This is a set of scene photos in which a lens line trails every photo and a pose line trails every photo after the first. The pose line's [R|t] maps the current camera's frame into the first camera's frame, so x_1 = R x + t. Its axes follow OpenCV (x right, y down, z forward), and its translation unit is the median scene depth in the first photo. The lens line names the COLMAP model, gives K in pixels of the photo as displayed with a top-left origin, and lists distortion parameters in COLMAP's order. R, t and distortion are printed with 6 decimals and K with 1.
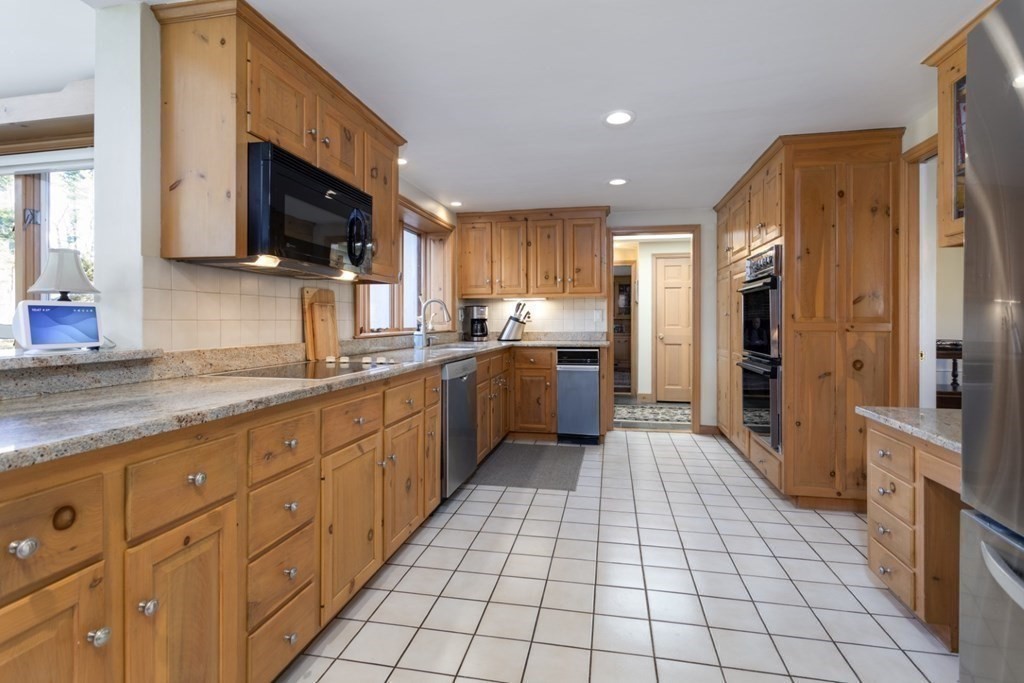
lens RADIAL K [[485.6, 0, 524.3], [0, 485.6, 330.5], [0, 0, 1]] dist [-0.003328, 0.001337]
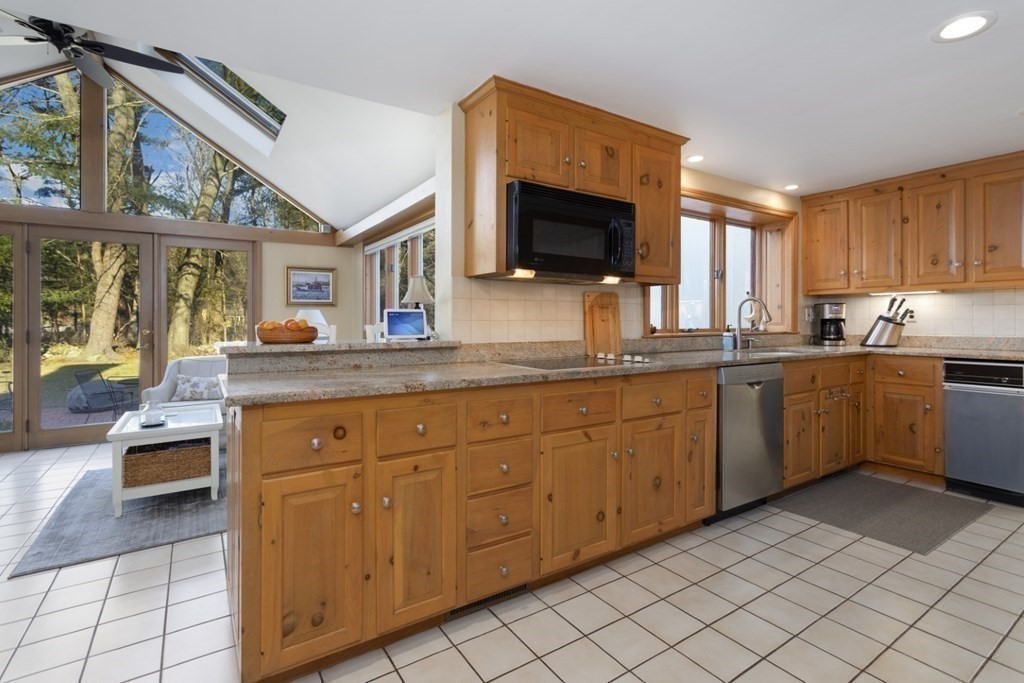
lens RADIAL K [[485.6, 0, 520.4], [0, 485.6, 332.4], [0, 0, 1]] dist [-0.003328, 0.001337]
pose [[0.701445, 0.017757, -0.712502, 0.268451], [-0.015006, 0.999836, 0.010144, -0.002456], [0.712565, 0.003576, 0.701597, 0.079826]]
